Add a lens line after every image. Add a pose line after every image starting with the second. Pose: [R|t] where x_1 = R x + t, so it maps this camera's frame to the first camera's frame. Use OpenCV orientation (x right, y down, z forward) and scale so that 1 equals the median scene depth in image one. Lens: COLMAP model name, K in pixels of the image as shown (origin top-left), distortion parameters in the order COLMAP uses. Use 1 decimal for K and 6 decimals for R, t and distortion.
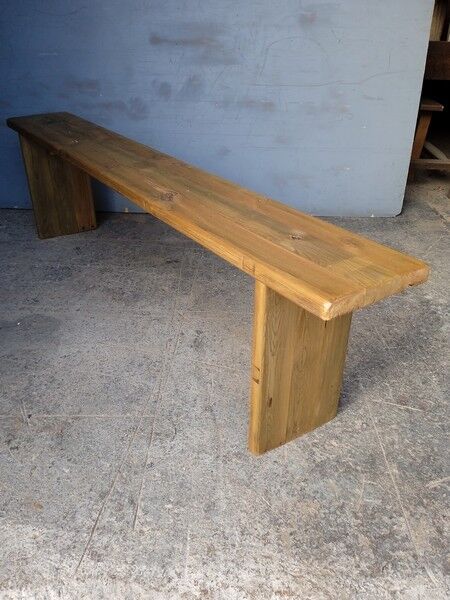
lens RADIAL K [[498.1, 0, 226.9], [0, 498.1, 301.2], [0, 0, 1]] dist [0.123051, -0.213058]
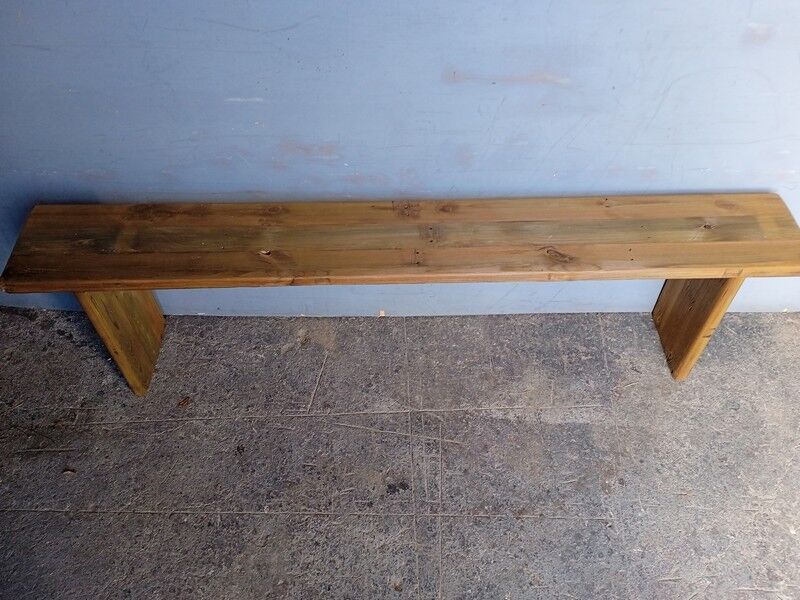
lens RADIAL K [[665.8, 0, 400.0], [0, 665.8, 300.0], [0, 0, 1]] dist [0.121978, -0.196629]
pose [[0.999495, -0.029274, 0.012348, -0.166533], [0.023133, 0.936924, 0.348766, -0.902298], [-0.021779, -0.348305, 0.937128, 0.449170]]
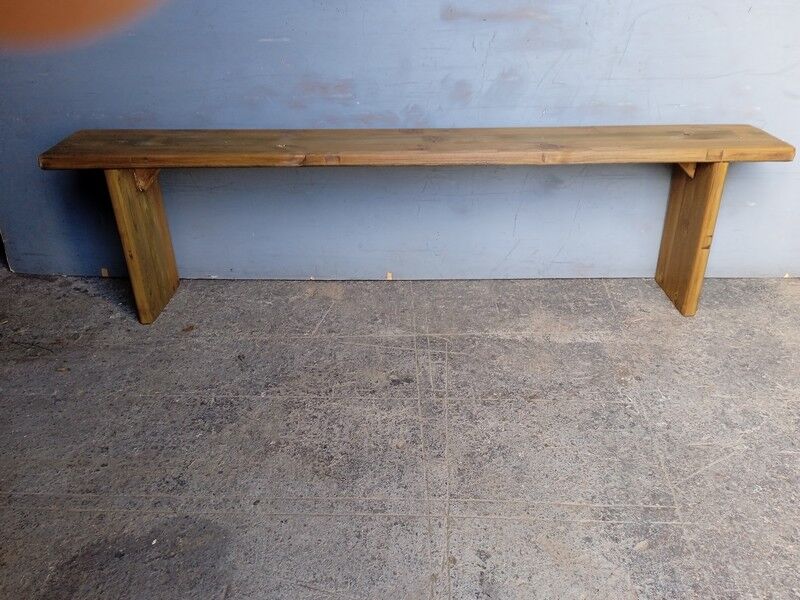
lens RADIAL K [[665.8, 0, 400.0], [0, 665.8, 300.0], [0, 0, 1]] dist [0.121978, -0.196629]
pose [[0.999733, -0.023110, -0.000266, -0.165230], [0.023088, 0.999152, -0.034083, -0.227309], [0.001054, 0.034068, 0.999419, 0.304260]]
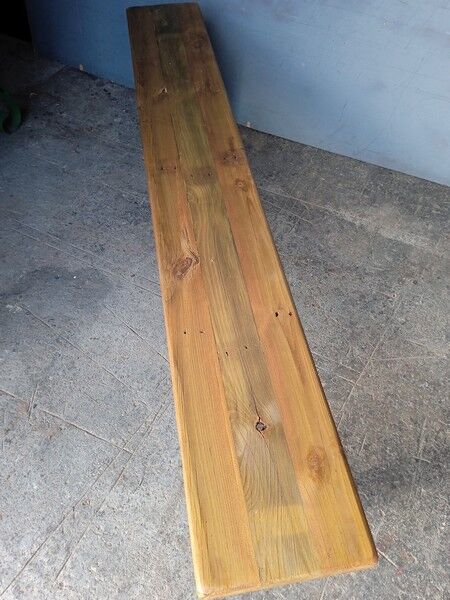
lens RADIAL K [[498.1, 0, 226.9], [0, 498.1, 301.2], [0, 0, 1]] dist [0.123051, -0.213058]
pose [[0.904333, 0.344083, -0.252564, 0.171468], [-0.226308, 0.888236, 0.399776, -0.471923], [0.361893, -0.304374, 0.881130, 0.238663]]
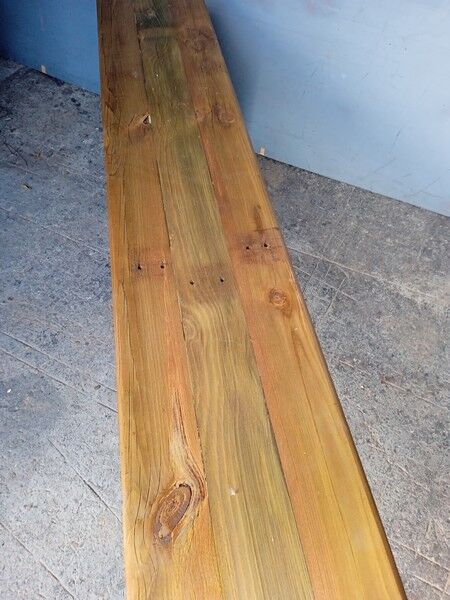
lens RADIAL K [[498.1, 0, 226.9], [0, 498.1, 301.2], [0, 0, 1]] dist [0.123051, -0.213058]
pose [[0.904850, 0.358575, -0.229500, -0.040238], [-0.247222, 0.881432, 0.402442, -0.494524], [0.346594, -0.307412, 0.886211, 0.646227]]
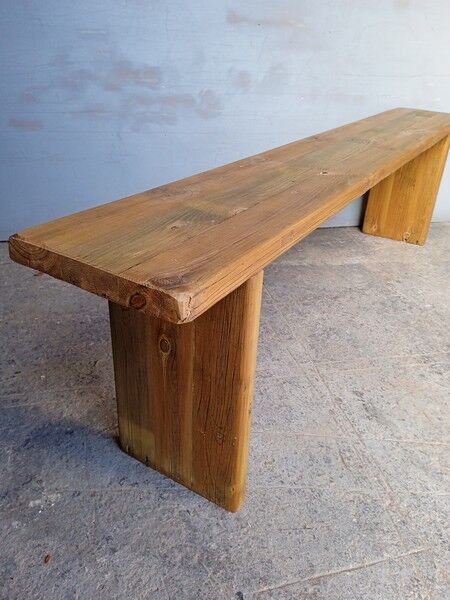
lens RADIAL K [[503.8, 0, 224.4], [0, 503.8, 299.7], [0, 0, 1]] dist [0.124967, -0.219820]
pose [[0.963373, -0.097372, 0.249862, -0.484757], [0.106300, 0.994081, -0.022454, -0.089105], [-0.246197, 0.048192, 0.968021, 0.397819]]
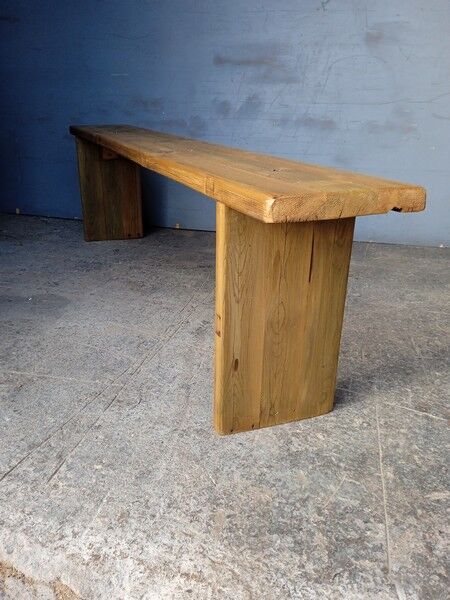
lens RADIAL K [[503.8, 0, 224.4], [0, 503.8, 299.7], [0, 0, 1]] dist [0.124967, -0.219820]
pose [[0.978207, 0.078219, -0.192337, 0.179545], [-0.105971, 0.984675, -0.138514, 0.172742], [0.178555, 0.155878, 0.971504, 0.124109]]
